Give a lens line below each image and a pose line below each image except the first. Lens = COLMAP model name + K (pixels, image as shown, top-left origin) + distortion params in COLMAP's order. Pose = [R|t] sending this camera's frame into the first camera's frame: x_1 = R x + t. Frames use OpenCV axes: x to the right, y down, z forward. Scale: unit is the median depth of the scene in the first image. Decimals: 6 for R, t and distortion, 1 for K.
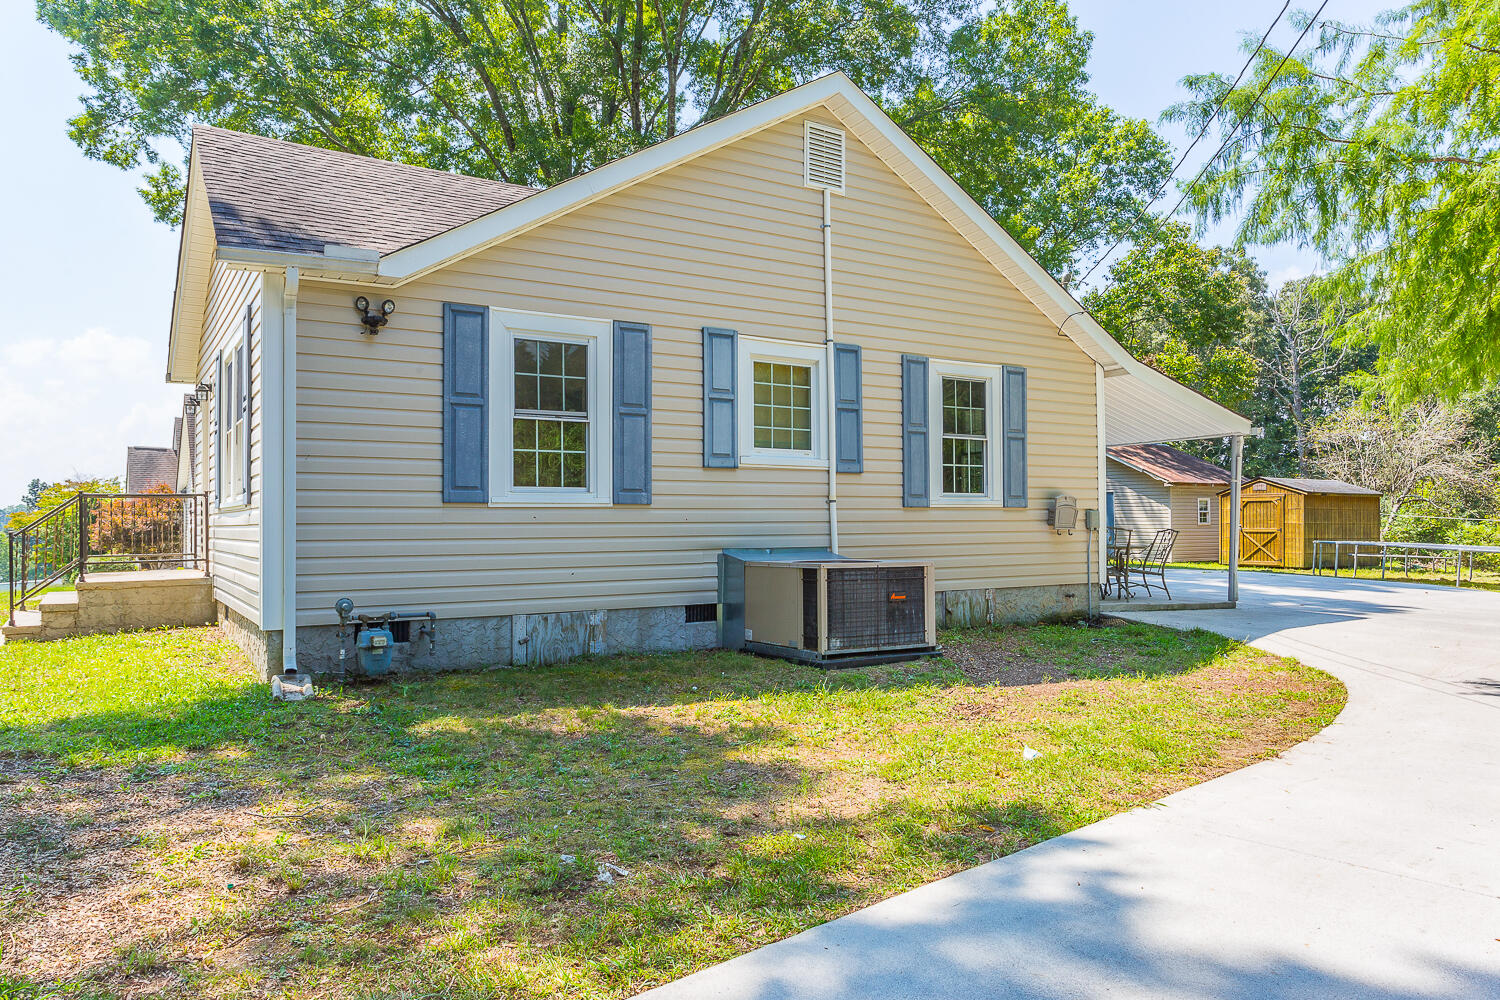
lens RADIAL K [[1013.0, 0, 750.0], [0, 1013.0, 500.0], [0, 0, 1]] dist [0.001199, 0.000045]
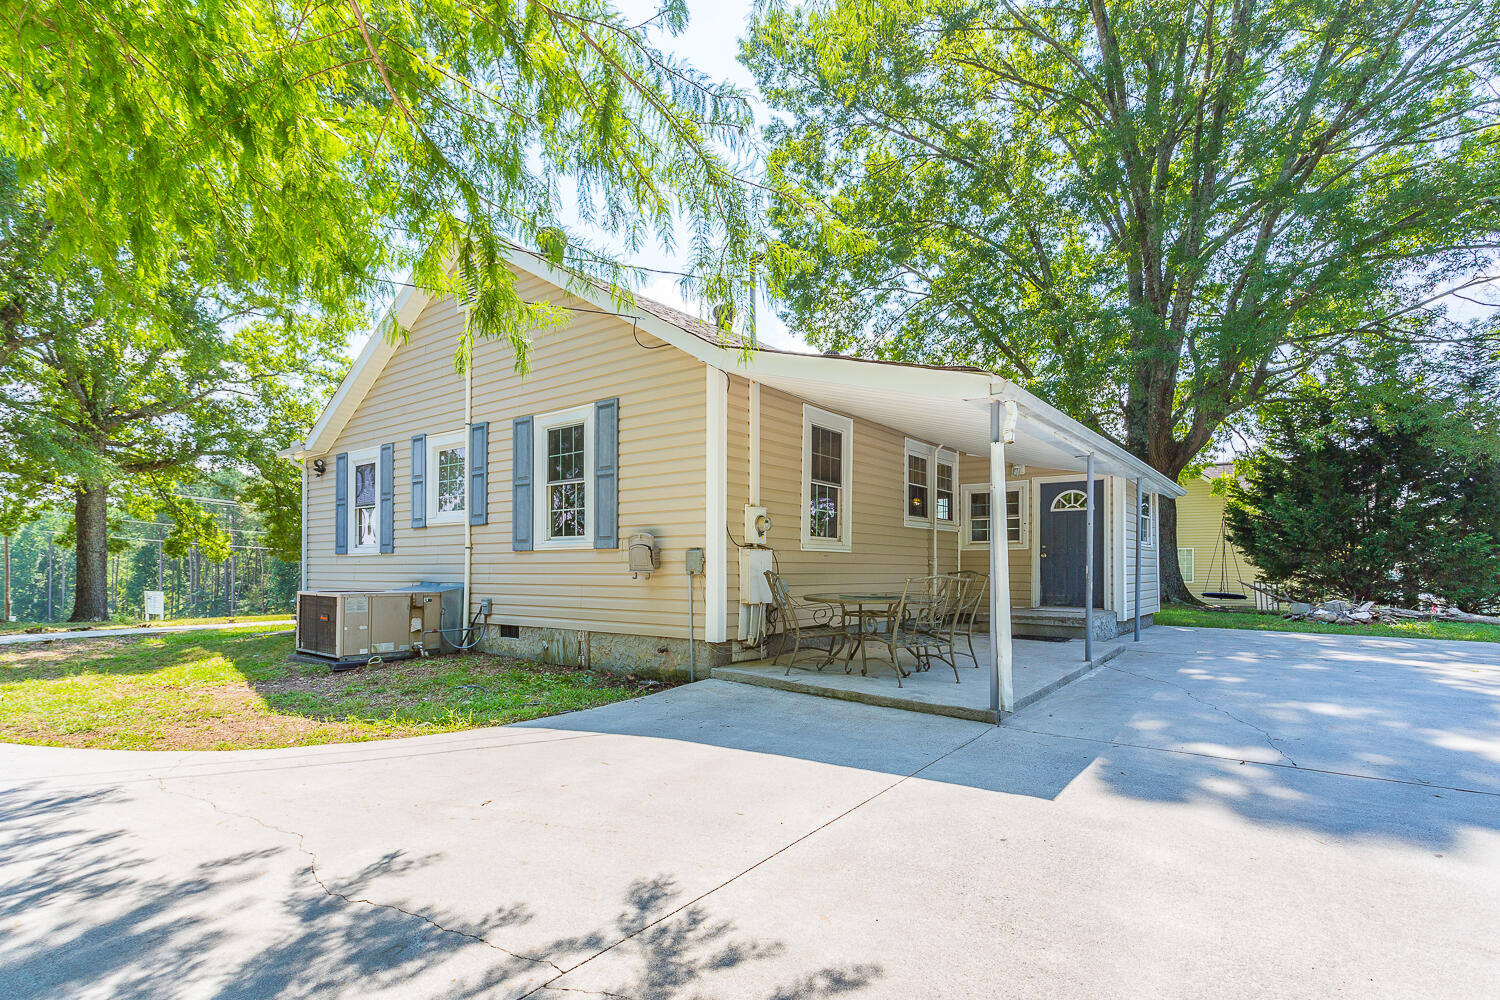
lens RADIAL K [[726.7, 0, 748.1], [0, 726.7, 554.9], [0, 0, 1]] dist [-0.000067, 0.000281]
pose [[0.354036, -0.007255, -0.935204, 1.076468], [0.025171, 0.999682, 0.001773, 0.017430], [0.934893, -0.024168, 0.354106, 1.004408]]
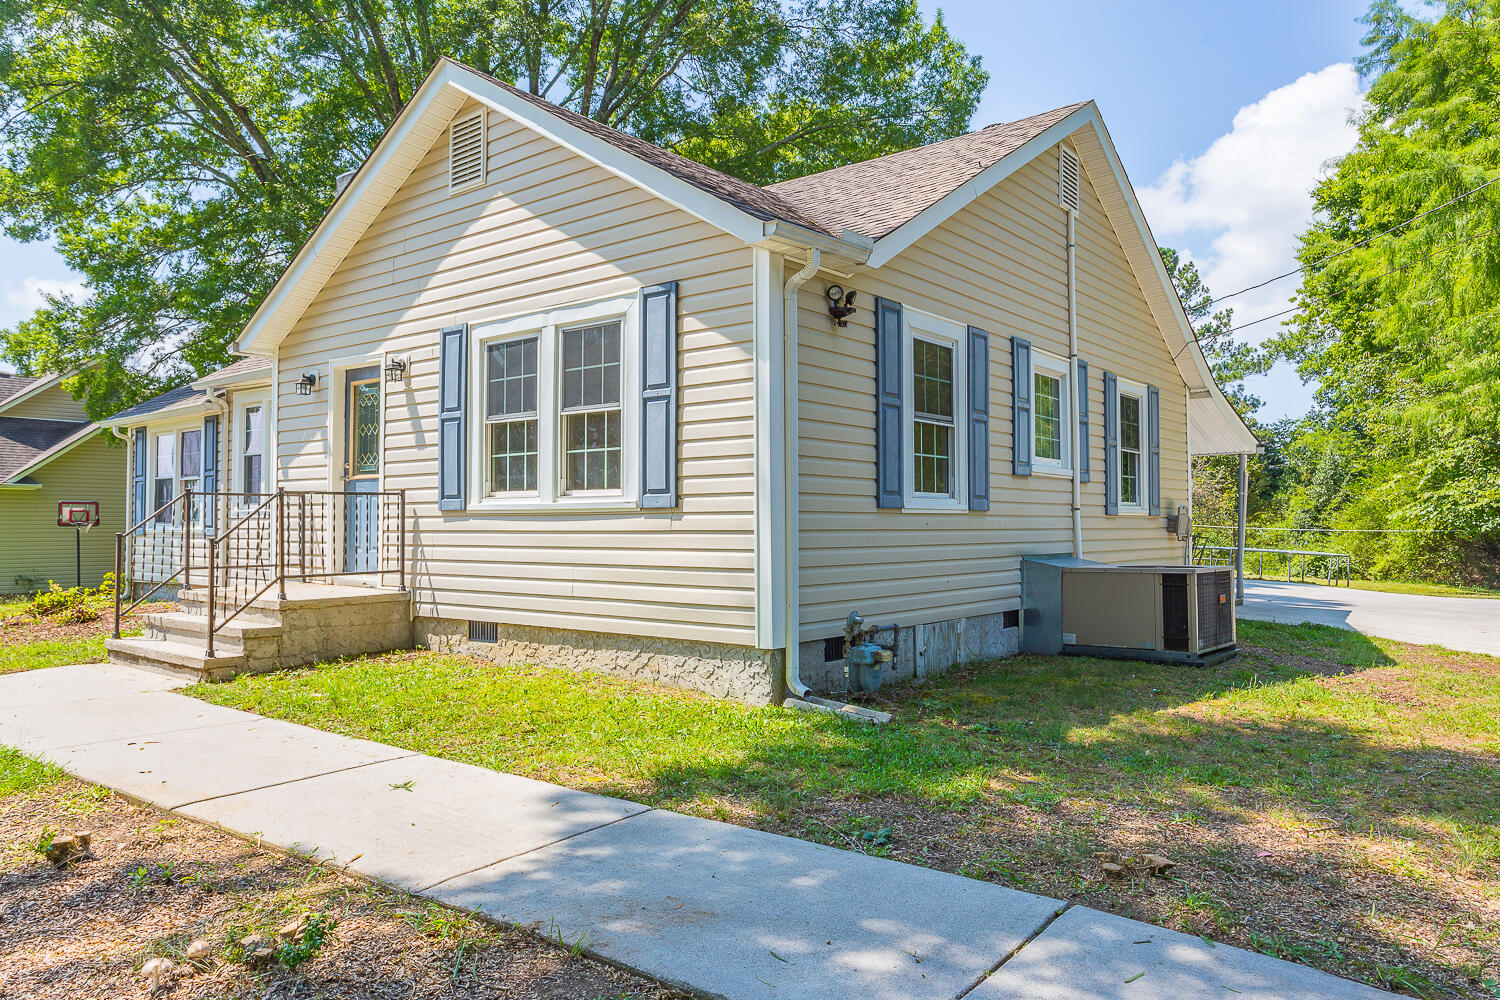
lens RADIAL K [[1038.9, 0, 750.0], [0, 1038.9, 500.0], [0, 0, 1]] dist [-0.005913, -0.001616]
pose [[0.944343, 0.012767, 0.328715, -0.589093], [-0.011791, 0.999918, -0.004963, 0.000982], [-0.328751, 0.000811, 0.944416, 0.099395]]
